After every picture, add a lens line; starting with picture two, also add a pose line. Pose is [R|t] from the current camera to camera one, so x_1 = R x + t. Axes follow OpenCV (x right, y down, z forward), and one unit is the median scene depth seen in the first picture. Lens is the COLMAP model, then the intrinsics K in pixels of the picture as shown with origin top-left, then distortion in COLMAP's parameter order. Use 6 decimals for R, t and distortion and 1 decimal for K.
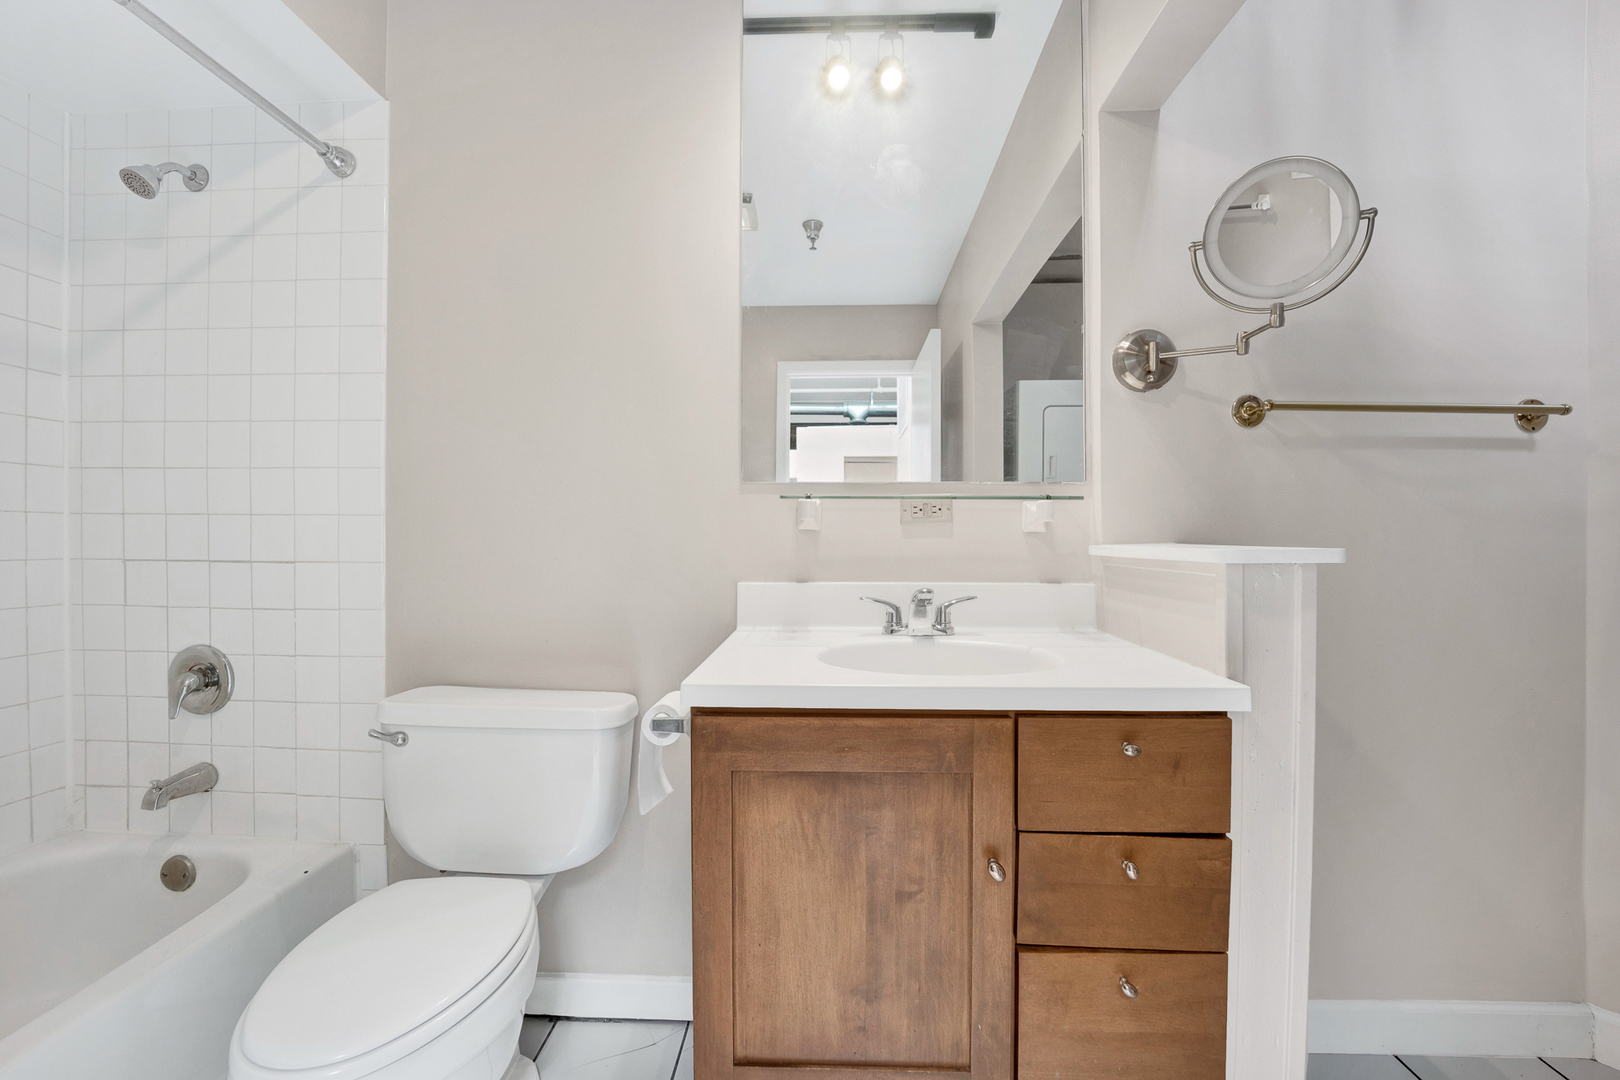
lens RADIAL K [[653.8, 0, 798.9], [0, 653.8, 547.7], [0, 0, 1]] dist [-0.020758, -0.000051]
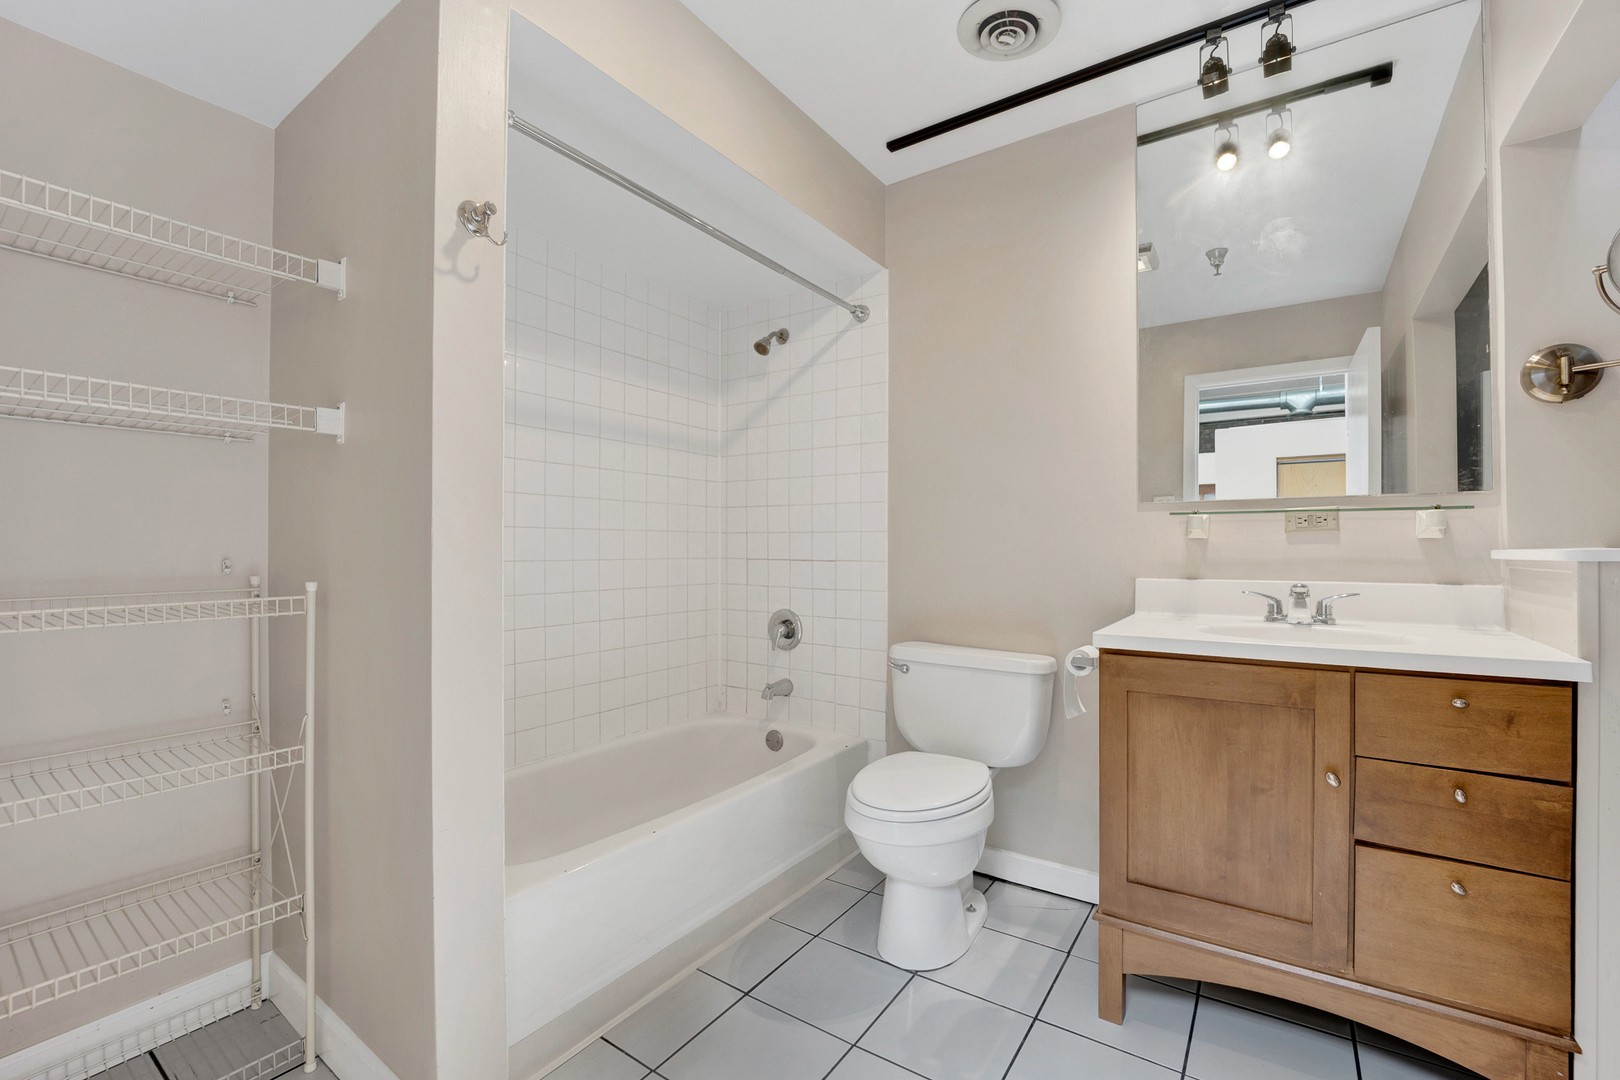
lens RADIAL K [[653.8, 0, 798.9], [0, 653.8, 547.7], [0, 0, 1]] dist [-0.020758, -0.000051]
pose [[0.832658, -0.002414, -0.553782, 0.074300], [-0.007185, 0.999859, -0.015163, 0.017324], [0.553741, 0.016604, 0.832524, -0.526703]]
